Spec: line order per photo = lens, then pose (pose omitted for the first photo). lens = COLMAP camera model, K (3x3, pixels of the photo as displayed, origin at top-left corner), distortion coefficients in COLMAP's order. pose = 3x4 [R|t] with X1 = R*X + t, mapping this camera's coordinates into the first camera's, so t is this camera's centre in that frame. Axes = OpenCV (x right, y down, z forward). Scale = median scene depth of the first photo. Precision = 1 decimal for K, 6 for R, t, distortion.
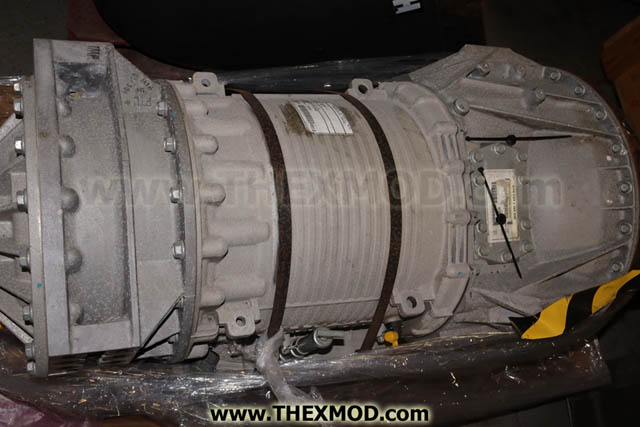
lens RADIAL K [[675.4, 0, 320.0], [0, 675.4, 213.5], [0, 0, 1]] dist [-0.063156, -0.019127]
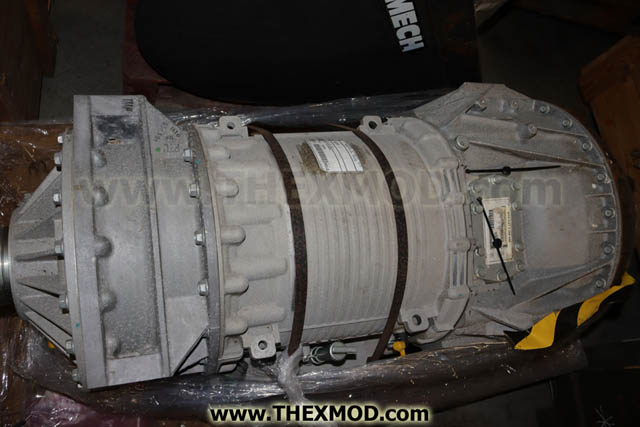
lens RADIAL K [[530.5, 0, 320.0], [0, 530.5, 213.5], [0, 0, 1]] dist [-0.105107, 0.017124]
pose [[0.998800, -0.008656, -0.048207, 0.018826], [0.010451, 0.999257, 0.037106, -0.078829], [0.047850, -0.037565, 0.998148, 0.125990]]
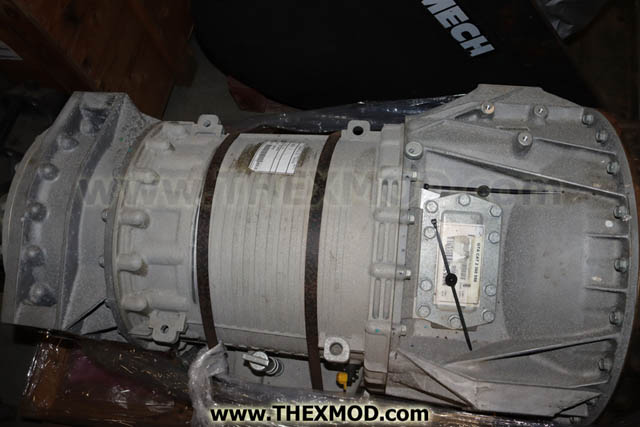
lens RADIAL K [[530.5, 0, 320.0], [0, 530.5, 213.5], [0, 0, 1]] dist [-0.105107, 0.017124]
pose [[0.834567, 0.098329, -0.542060, 0.507768], [-0.111503, 0.993727, 0.008588, -0.066827], [0.539504, 0.053274, 0.840296, 0.335147]]
